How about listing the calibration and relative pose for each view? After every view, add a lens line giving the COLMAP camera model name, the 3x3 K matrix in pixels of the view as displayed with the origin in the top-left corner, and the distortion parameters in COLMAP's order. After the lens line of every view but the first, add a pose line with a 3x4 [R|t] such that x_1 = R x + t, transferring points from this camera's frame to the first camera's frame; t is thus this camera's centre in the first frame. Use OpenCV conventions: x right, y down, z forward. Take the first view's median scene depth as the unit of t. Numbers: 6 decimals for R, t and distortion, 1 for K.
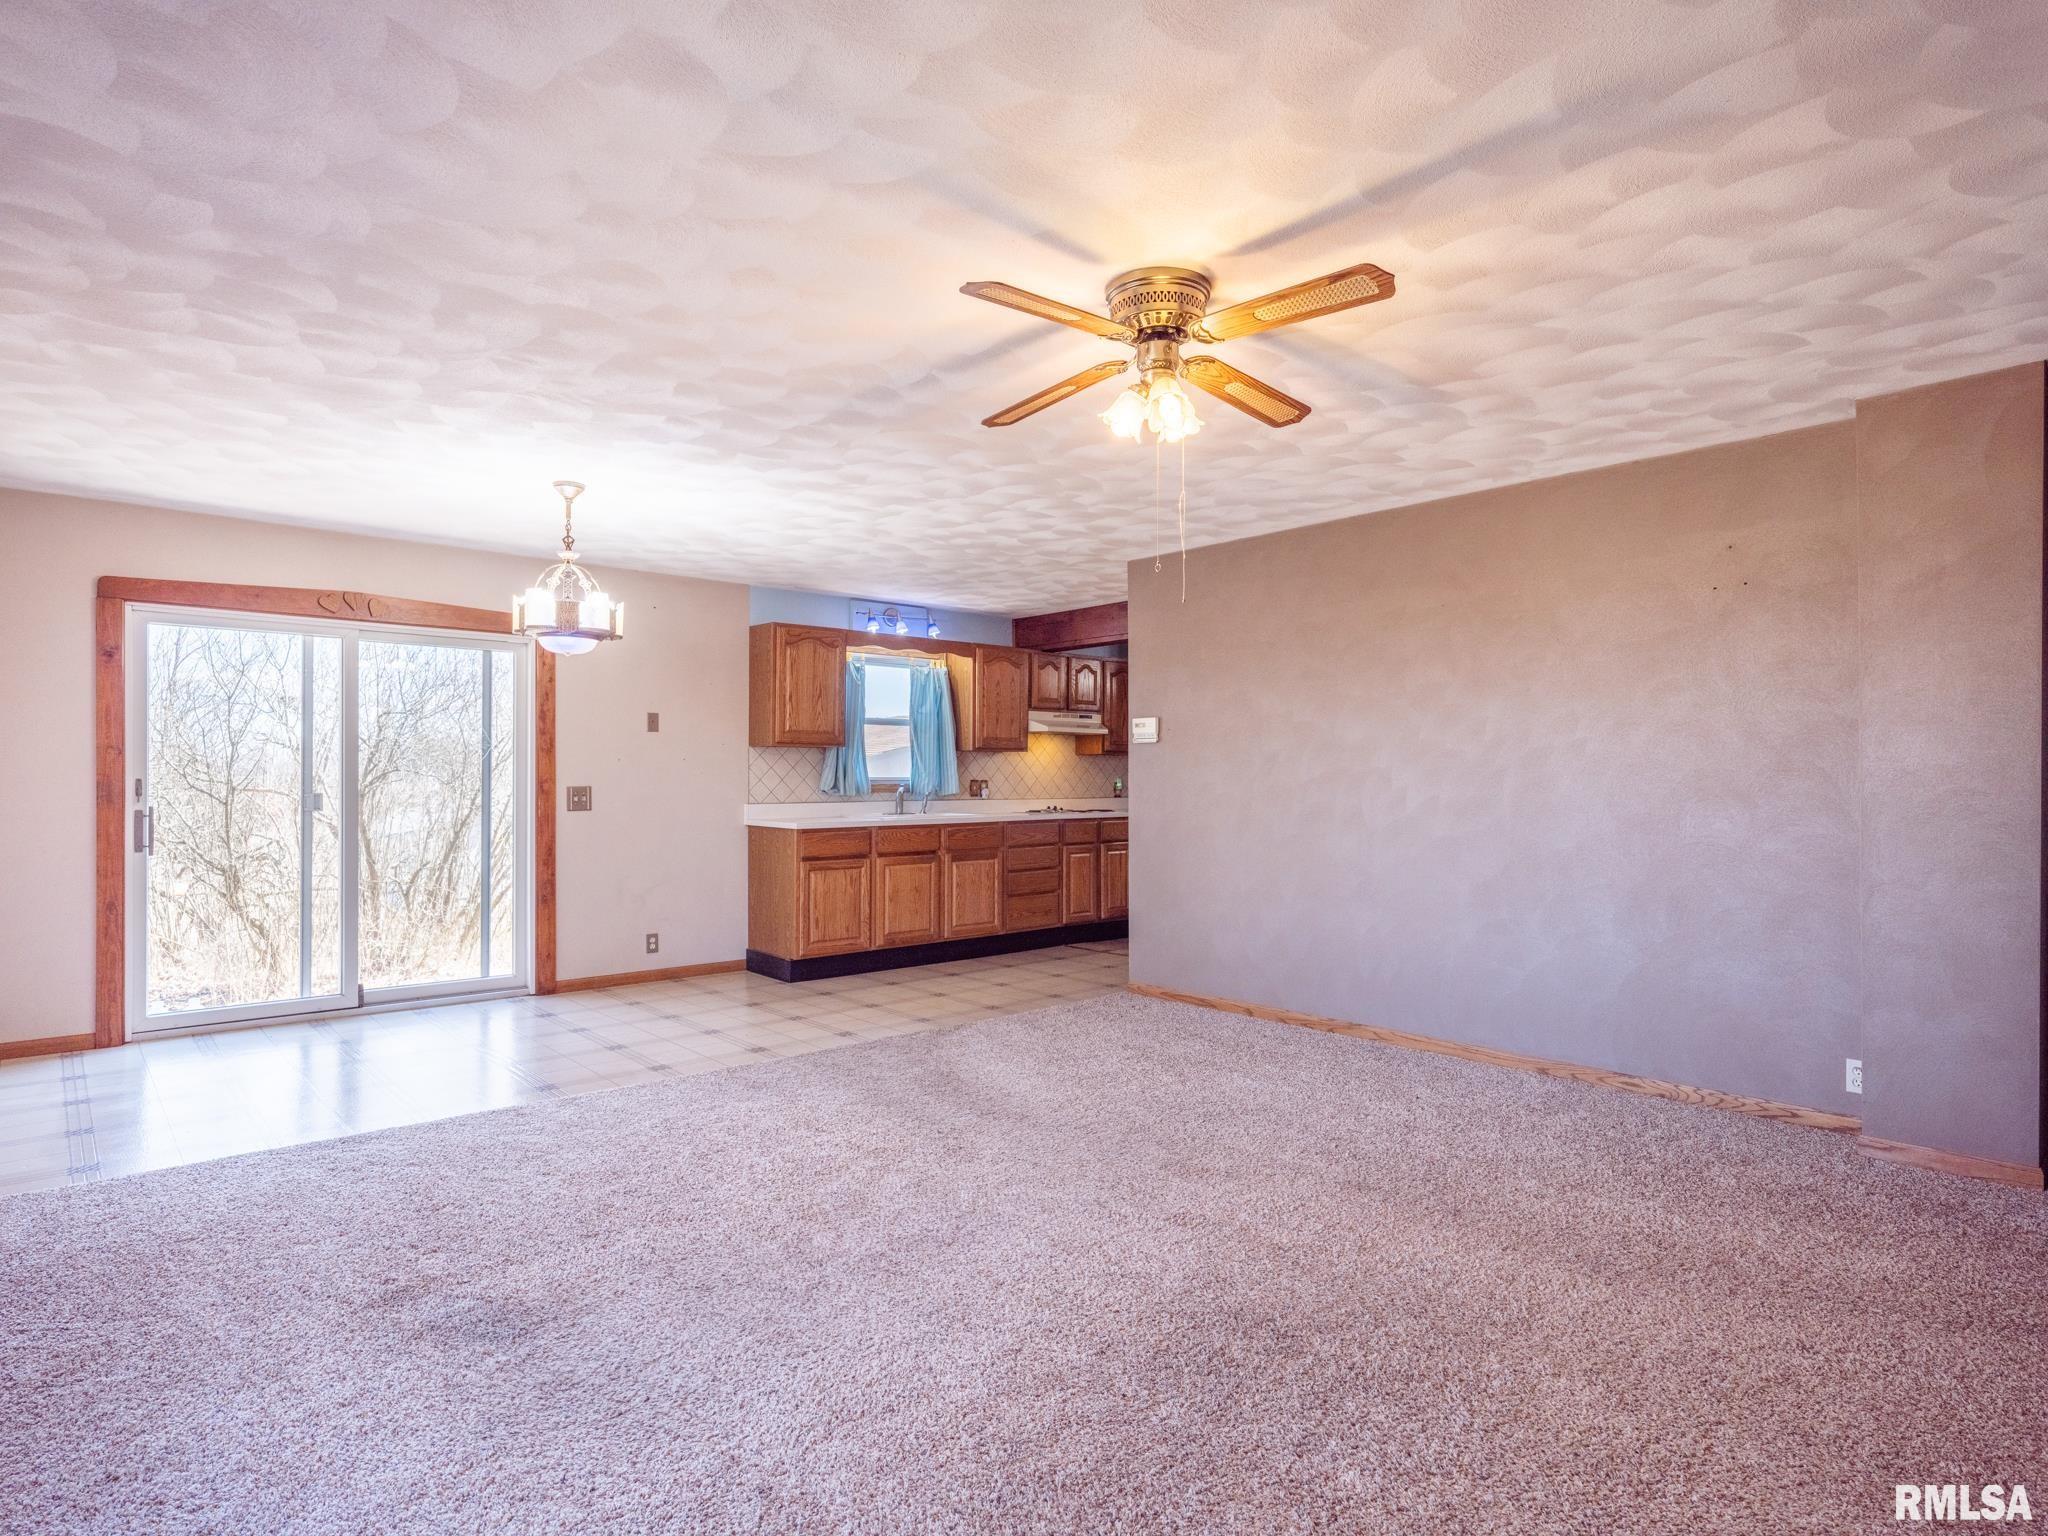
lens RADIAL K [[1103.8, 0, 1017.0], [0, 1103.8, 775.8], [0, 0, 1]] dist [0.002665, -0.003777]
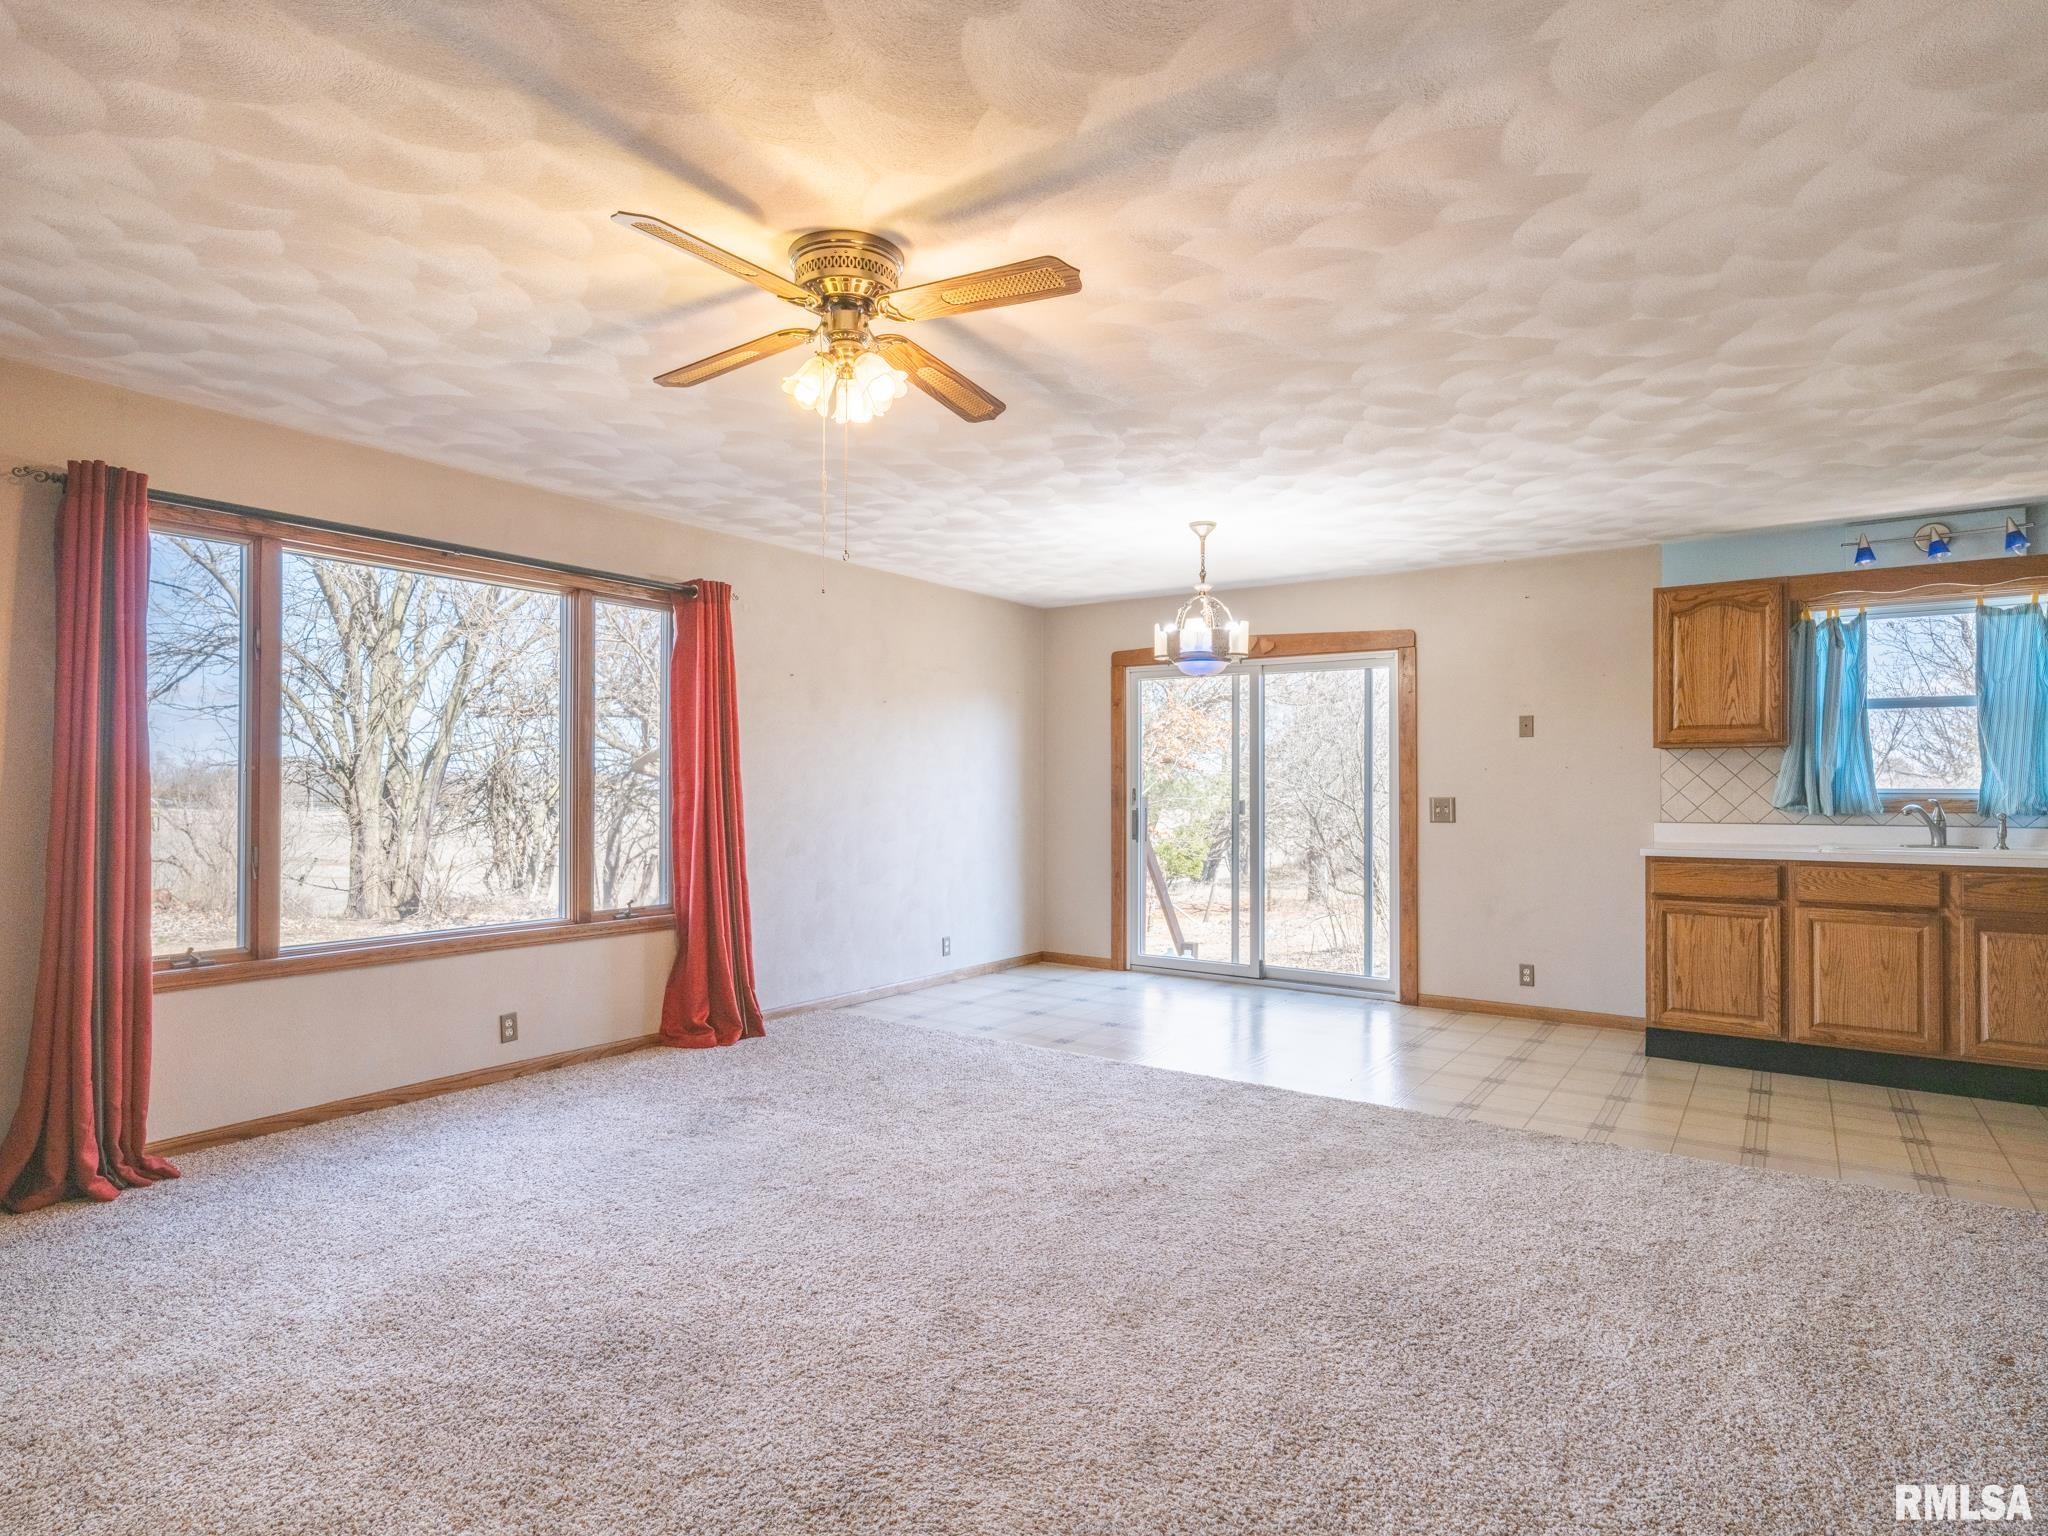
lens RADIAL K [[1103.8, 0, 1008.3], [0, 1103.8, 774.2], [0, 0, 1]] dist [0.002665, -0.003777]
pose [[0.230790, -0.012892, -0.972918, 0.402220], [-0.002061, 0.999903, -0.013738, 0.002772], [0.973001, 0.005176, 0.230742, 0.354753]]
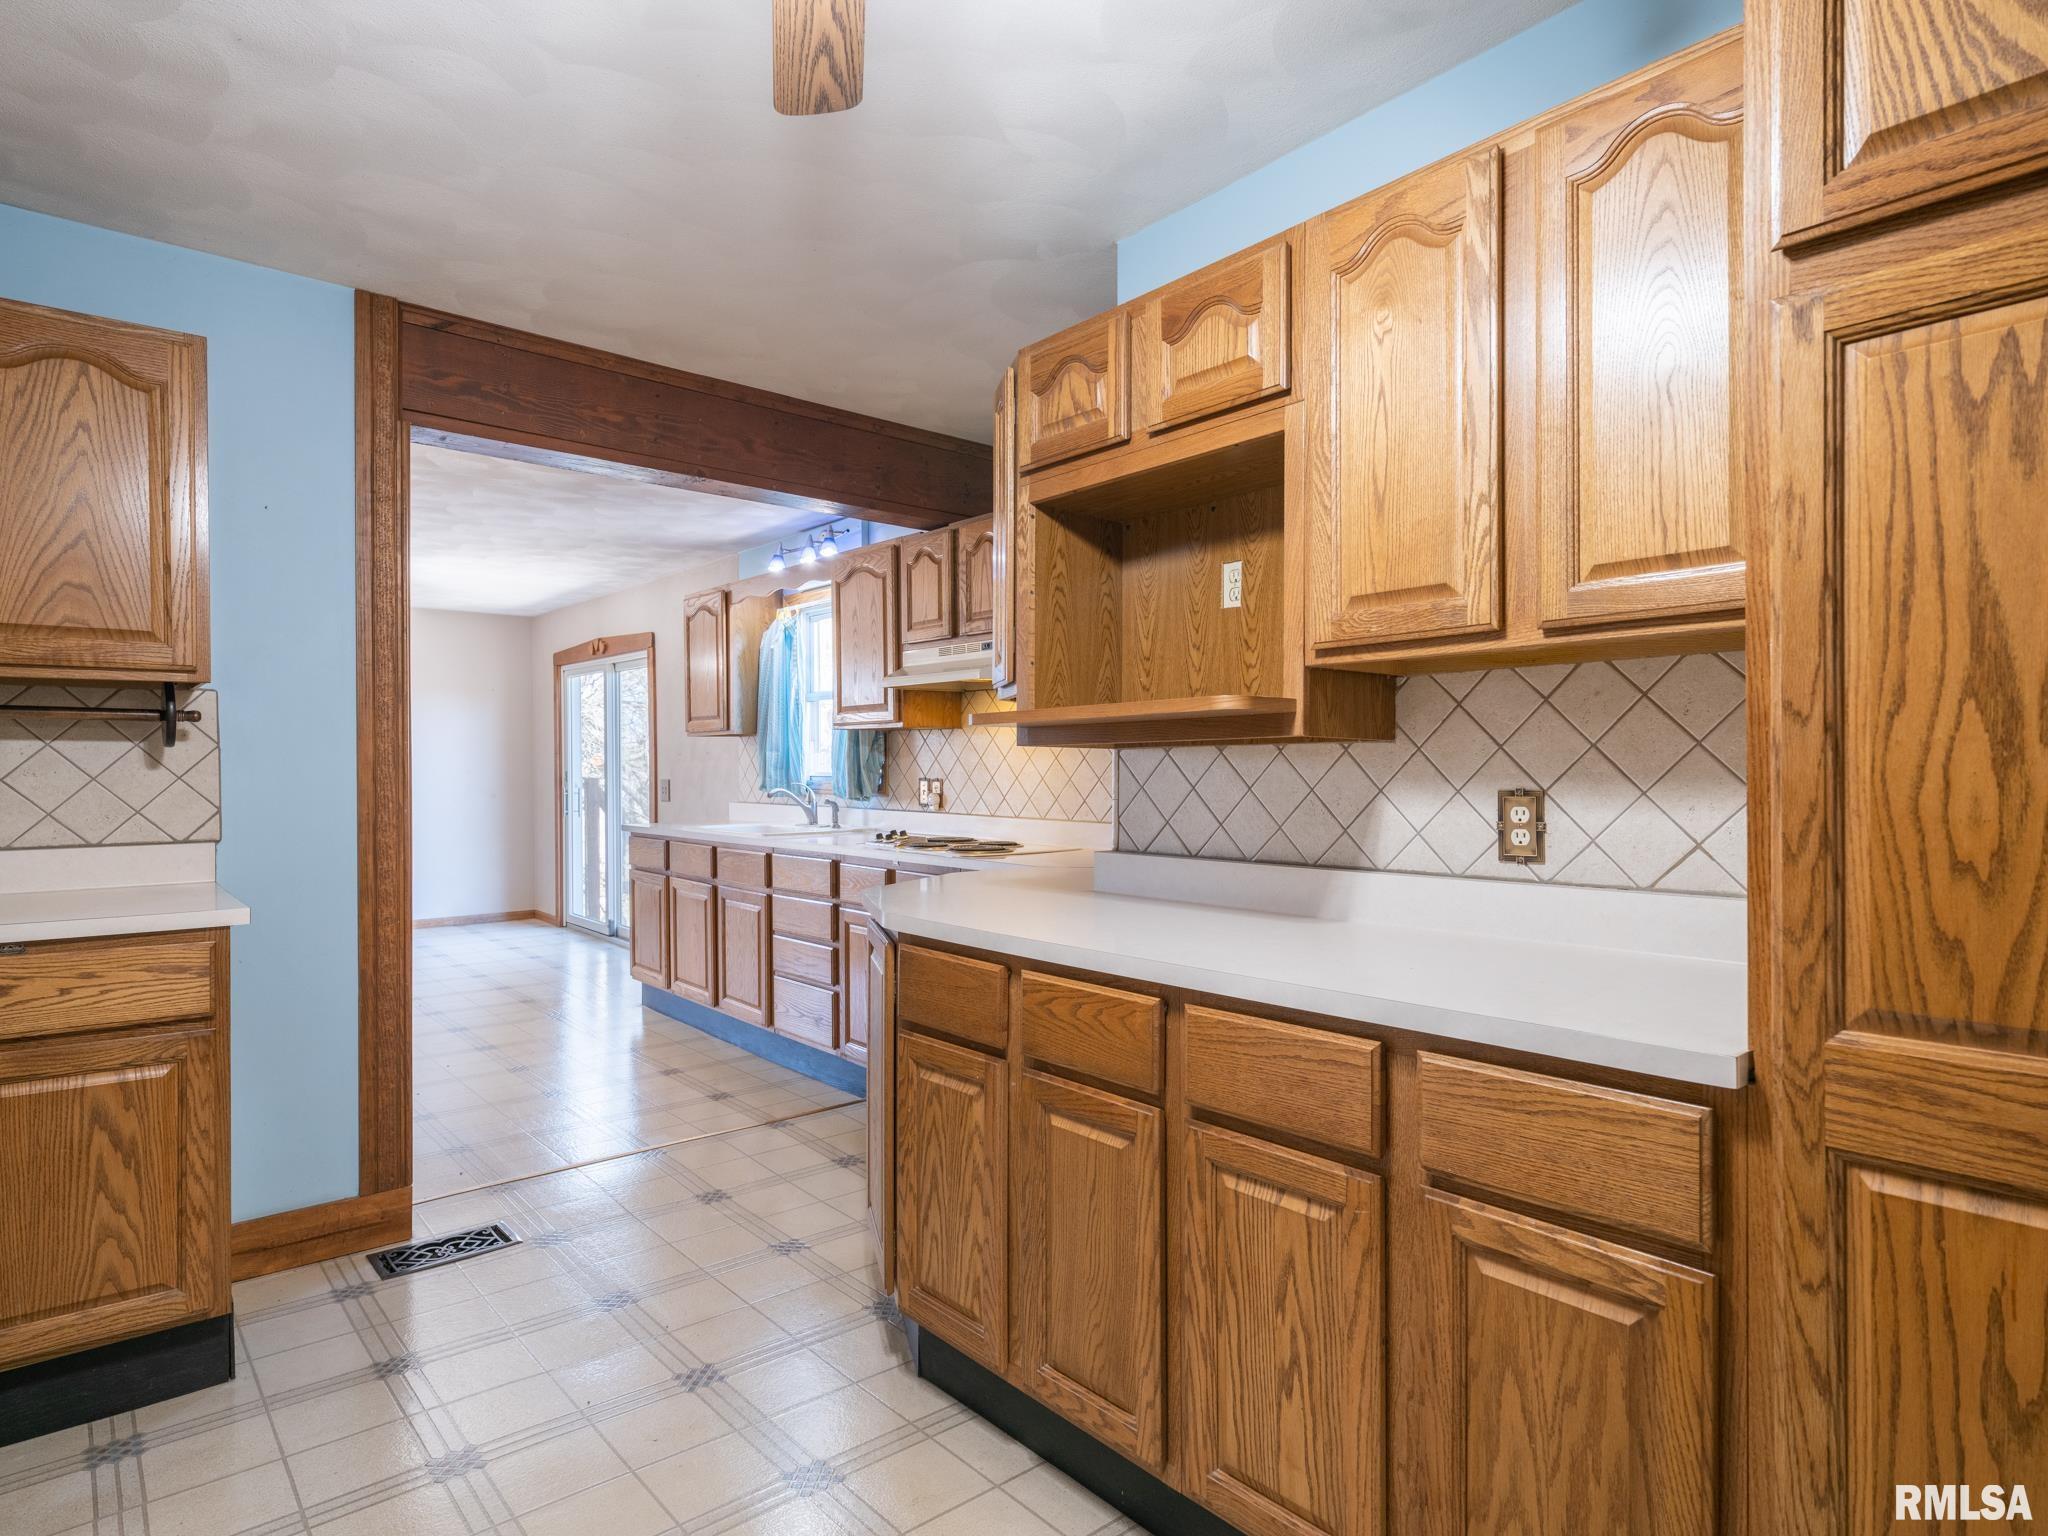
lens RADIAL K [[1103.8, 0, 1021.5], [0, 1103.8, 771.1], [0, 0, 1]] dist [0.002665, -0.003777]
pose [[-0.001532, 0.008385, -0.999964, 0.620077], [0.005455, 0.999950, 0.008376, -0.005166], [0.999984, -0.005442, -0.001577, 1.189849]]
